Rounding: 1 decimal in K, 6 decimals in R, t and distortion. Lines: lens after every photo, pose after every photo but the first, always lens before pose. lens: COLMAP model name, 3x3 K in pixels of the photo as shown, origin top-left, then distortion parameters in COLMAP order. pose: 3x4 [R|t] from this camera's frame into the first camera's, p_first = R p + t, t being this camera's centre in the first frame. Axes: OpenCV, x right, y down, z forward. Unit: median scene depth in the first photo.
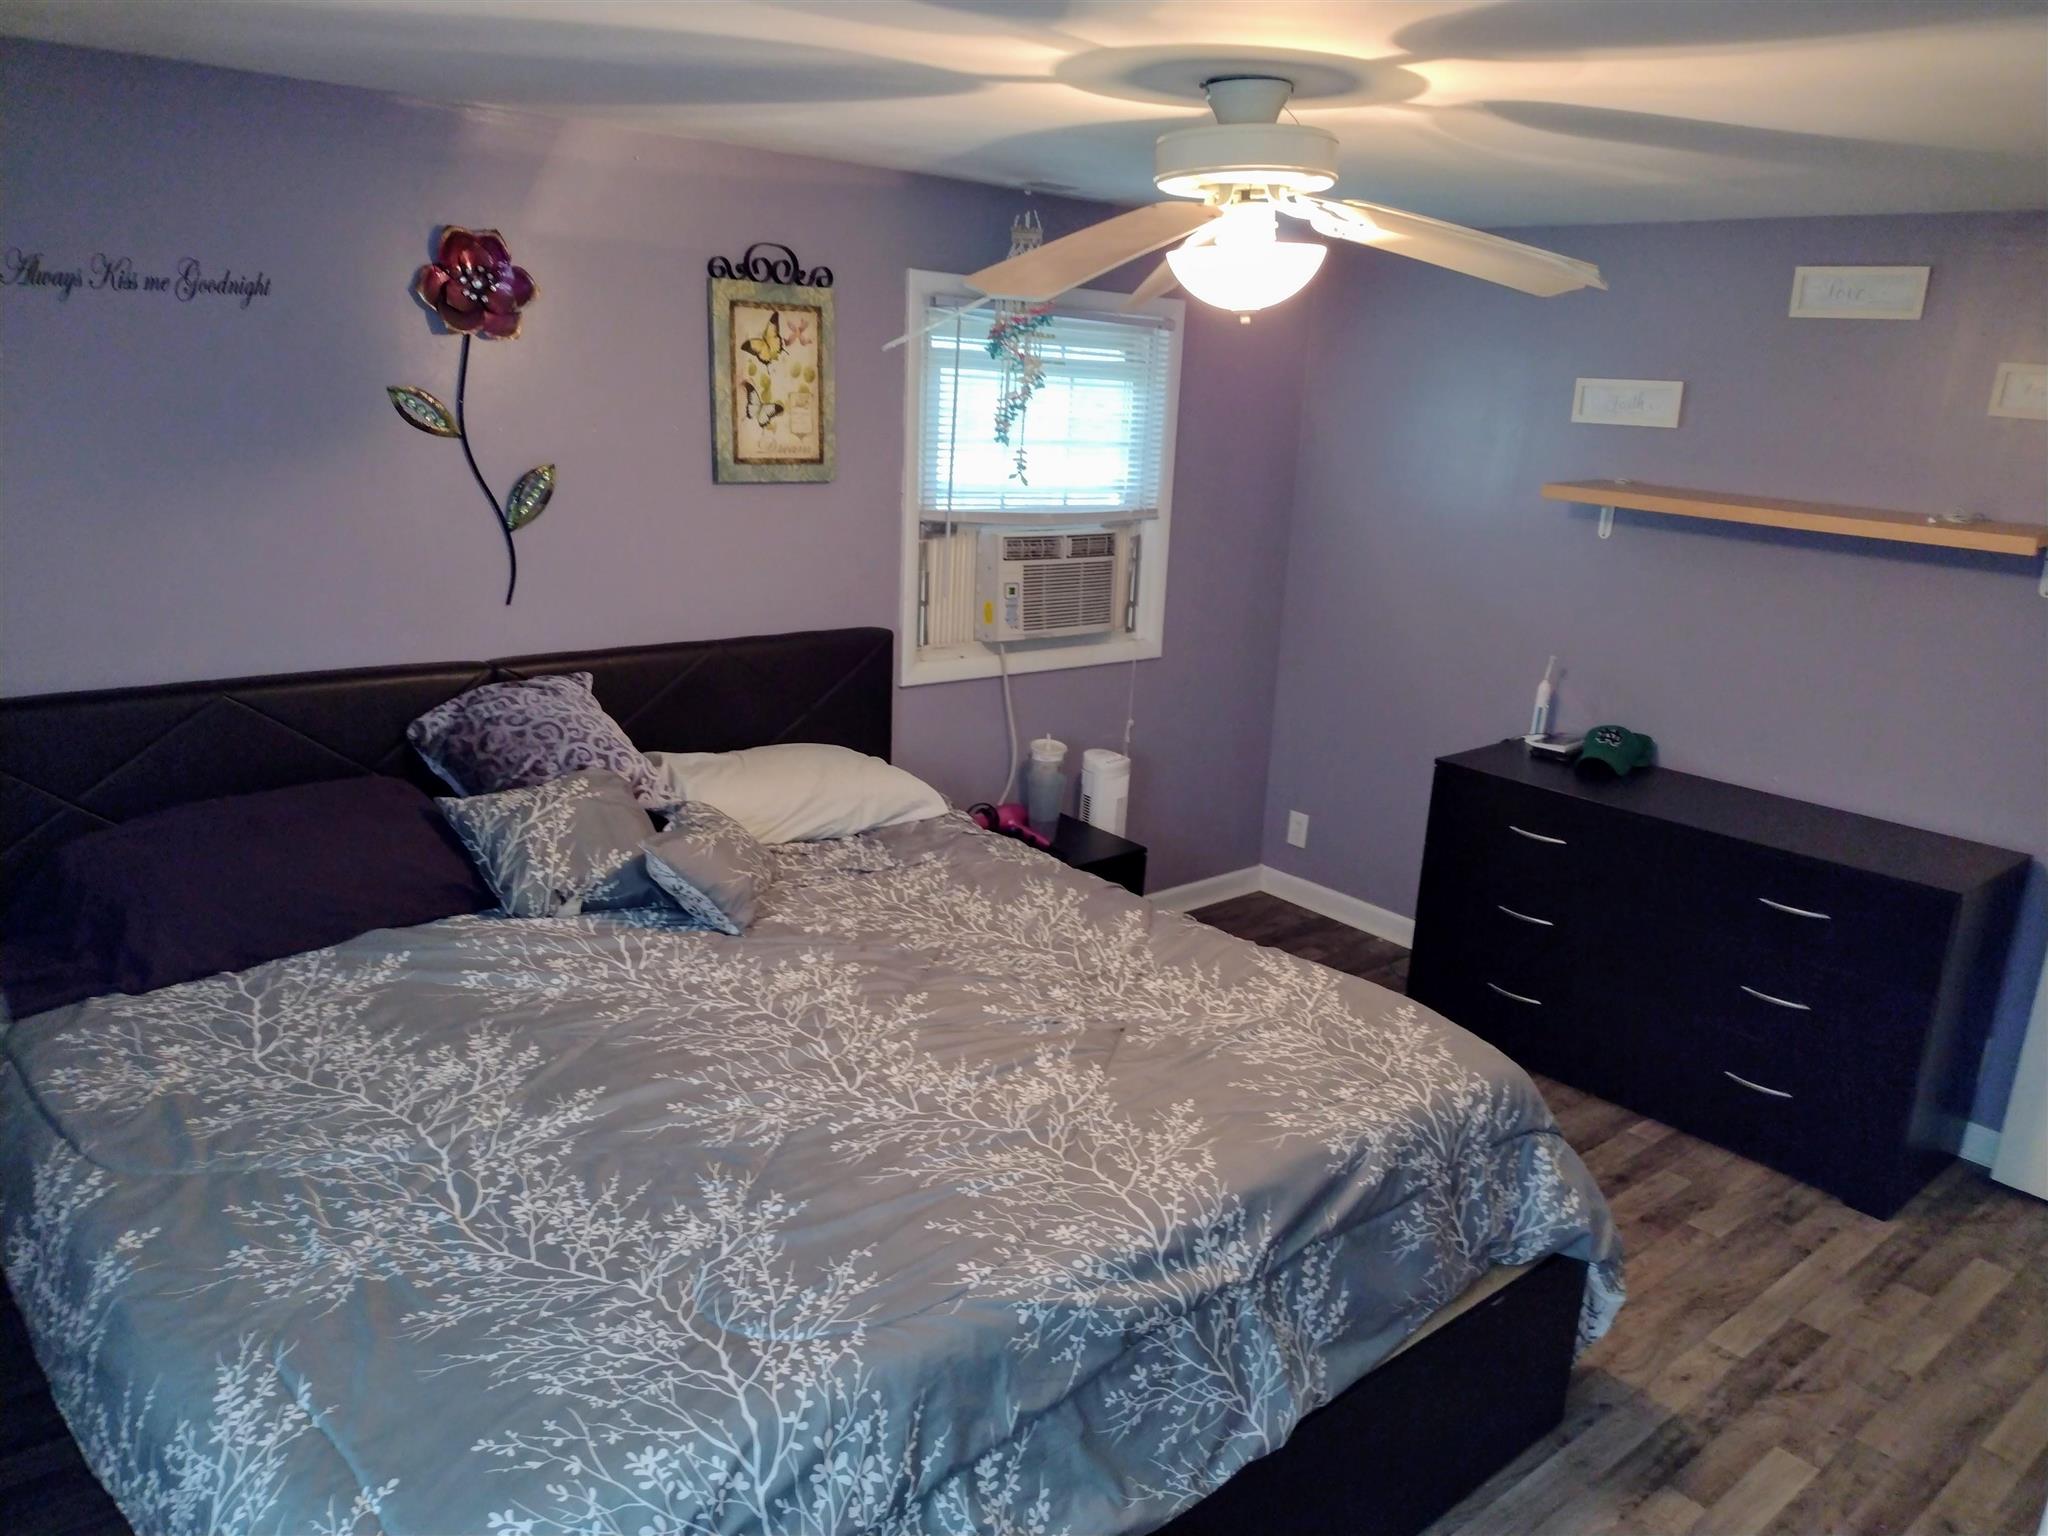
lens RADIAL K [[1545.2, 0, 1024.0], [0, 1545.2, 768.0], [0, 0, 1]] dist [0.066144, -0.146860]
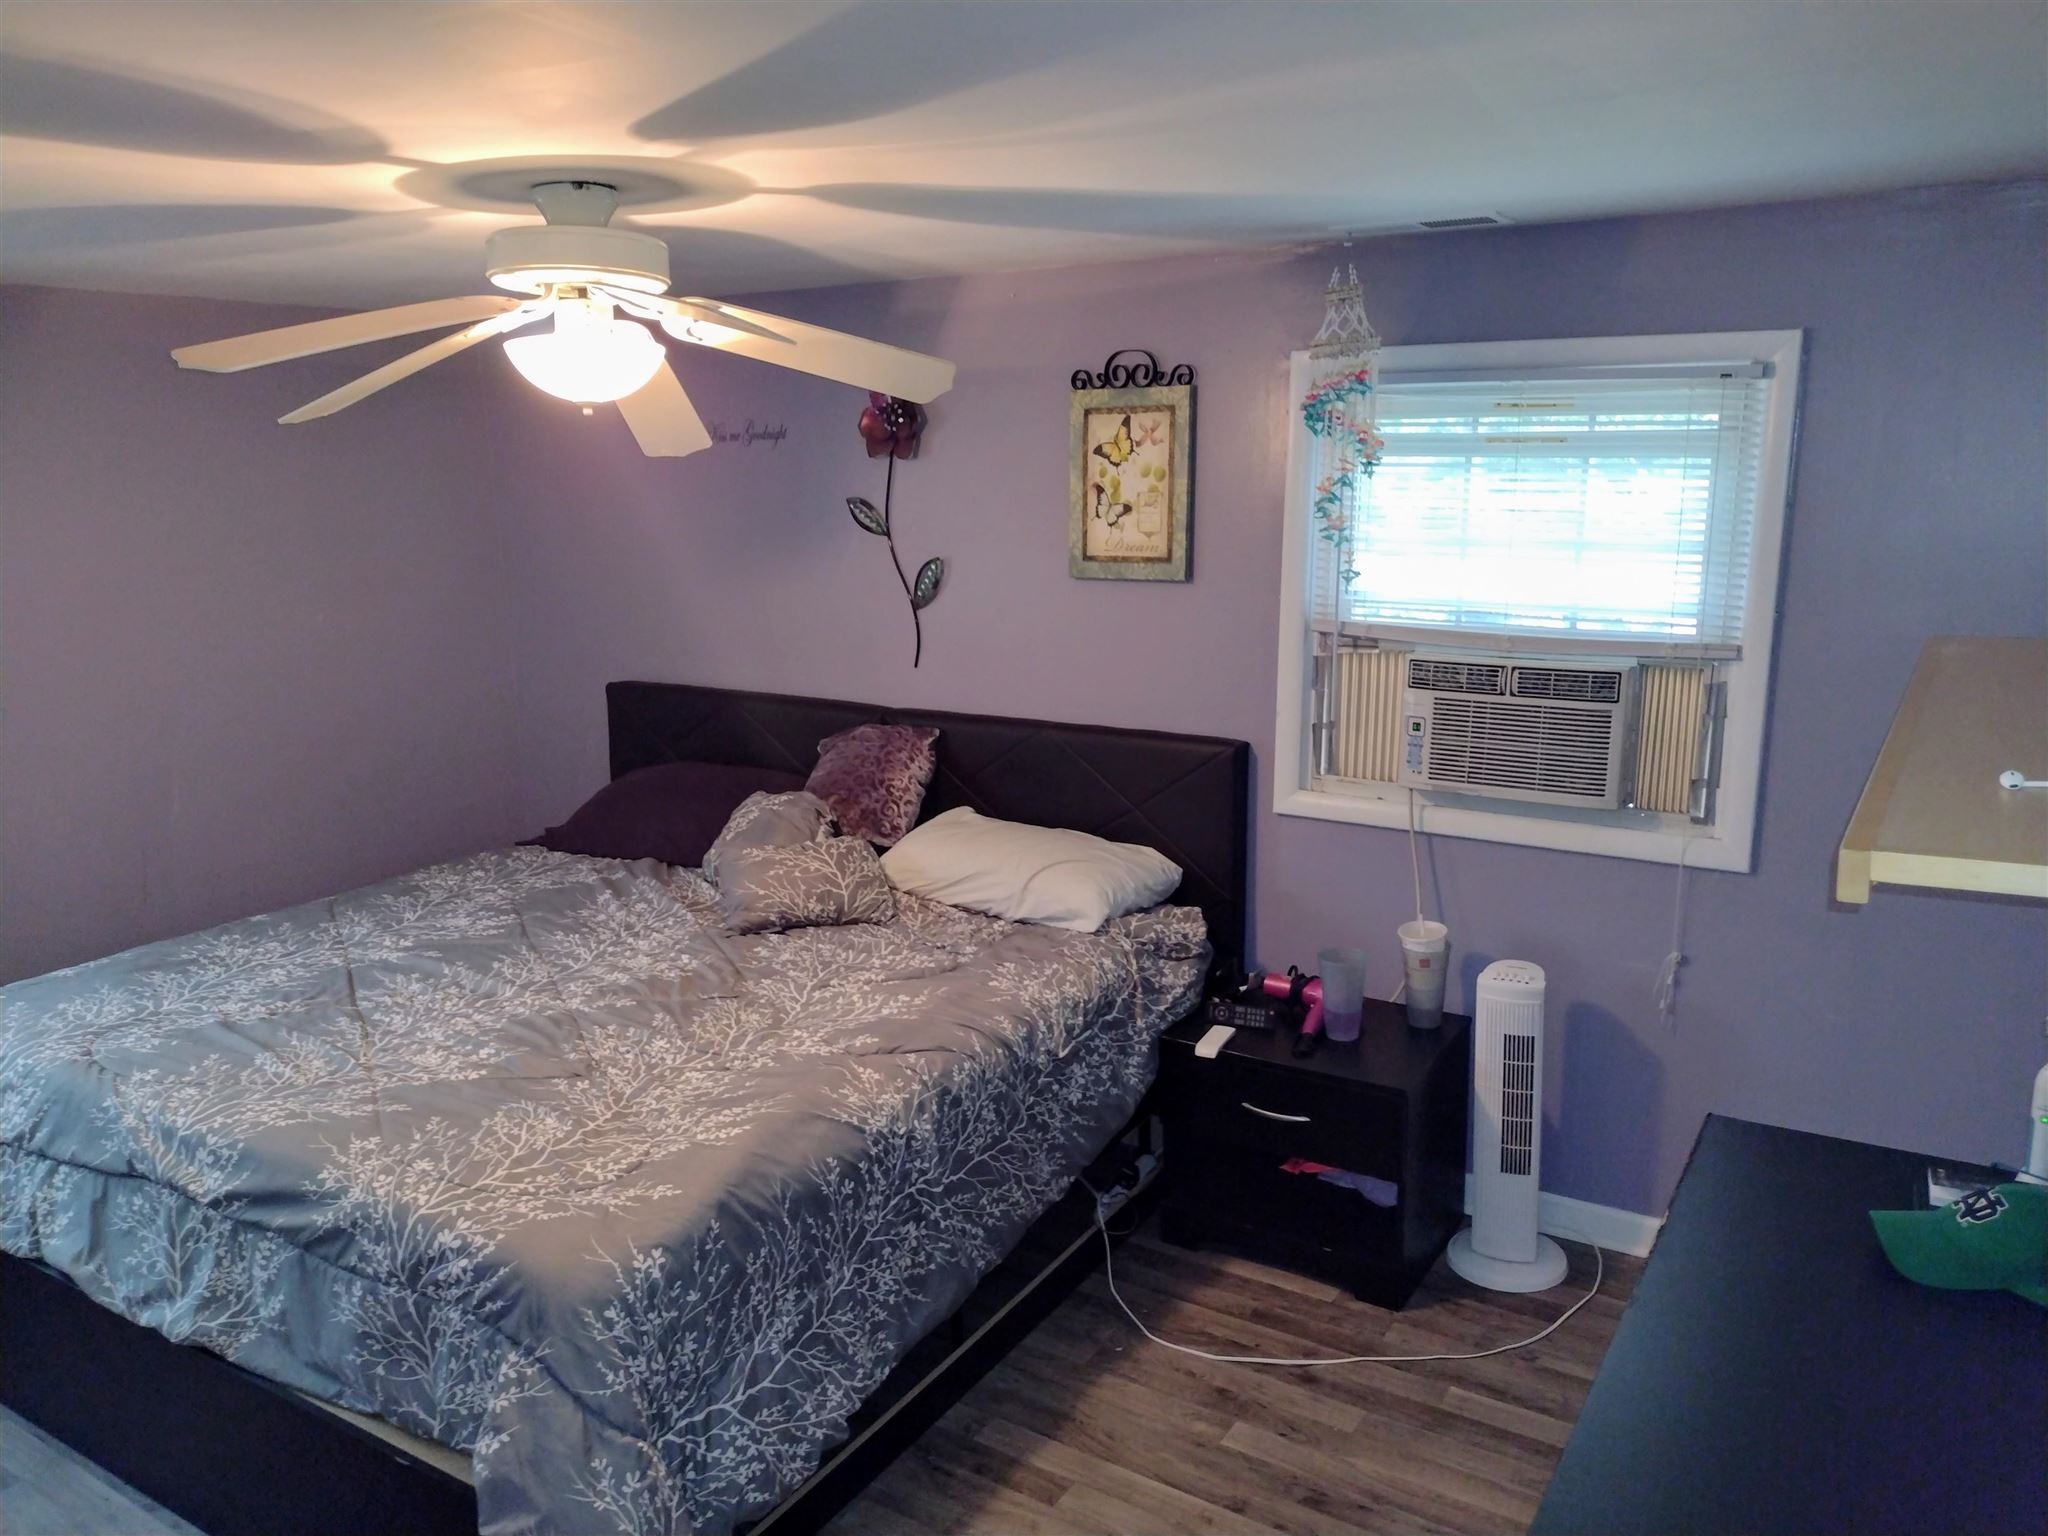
lens RADIAL K [[1529.9, 0, 1024.0], [0, 1529.9, 768.0], [0, 0, 1]] dist [0.045751, -0.049282]
pose [[0.262671, 0.145331, -0.953878, 0.820109], [-0.208475, 0.973789, 0.090956, -0.144801], [0.942094, 0.174968, 0.286084, 0.687224]]
